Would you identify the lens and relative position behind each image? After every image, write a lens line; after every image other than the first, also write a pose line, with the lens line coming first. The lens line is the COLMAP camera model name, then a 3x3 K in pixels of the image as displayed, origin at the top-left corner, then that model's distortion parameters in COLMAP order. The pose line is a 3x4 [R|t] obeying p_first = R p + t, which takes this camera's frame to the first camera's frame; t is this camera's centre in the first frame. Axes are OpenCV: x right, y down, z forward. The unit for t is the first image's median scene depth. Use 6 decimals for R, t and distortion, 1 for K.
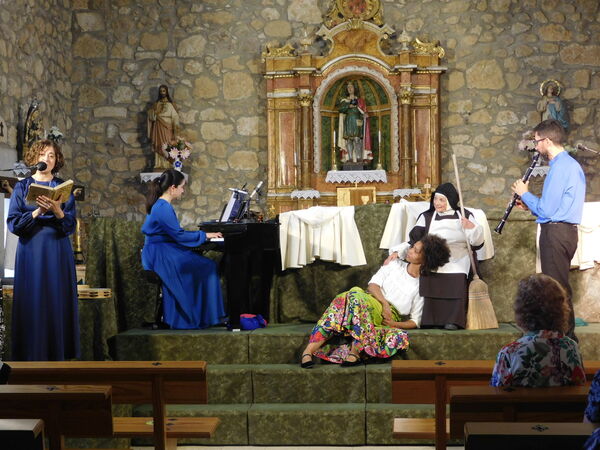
lens RADIAL K [[1181.9, 0, 300.0], [0, 1181.9, 225.0], [0, 0, 1]] dist [0.048573, -0.225134]
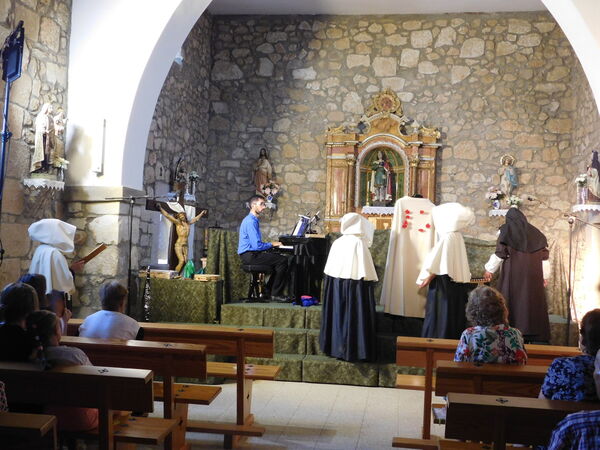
lens RADIAL K [[711.0, 0, 300.0], [0, 711.0, 225.0], [0, 0, 1]] dist [-0.018155, 0.035094]
pose [[0.996708, 0.046971, -0.066089, 0.003329], [-0.048018, 0.998744, -0.014339, -0.002801], [0.065333, 0.017465, 0.997711, 0.041396]]
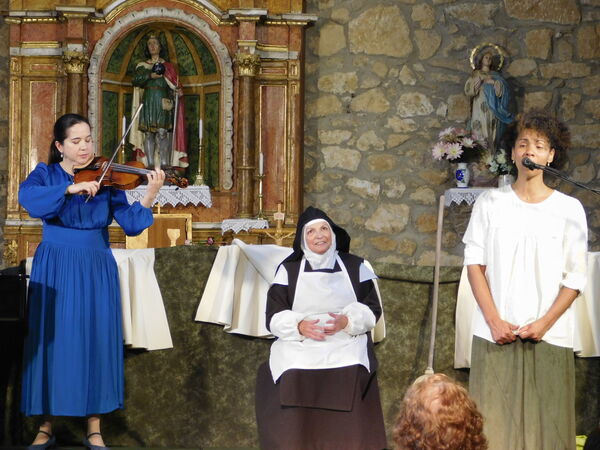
lens RADIAL K [[2050.8, 0, 300.0], [0, 2050.8, 225.0], [0, 0, 1]] dist [0.132159, -1.622518]
pose [[0.992867, 0.027351, 0.116051, -0.001016], [-0.024697, 0.999401, -0.024249, -0.003285], [-0.116645, 0.021210, 0.992947, -0.020176]]
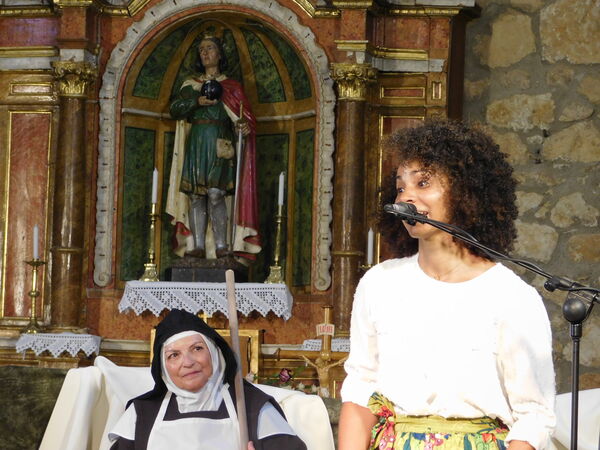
lens RADIAL K [[3240.6, 0, 300.0], [0, 3240.6, 225.0], [0, 0, 1]] dist [1.391093, -75.665698]
pose [[0.995172, 0.035036, -0.091675, 0.161257], [-0.041269, 0.996898, -0.067009, 0.000859], [0.089043, 0.070469, 0.993532, 0.034676]]
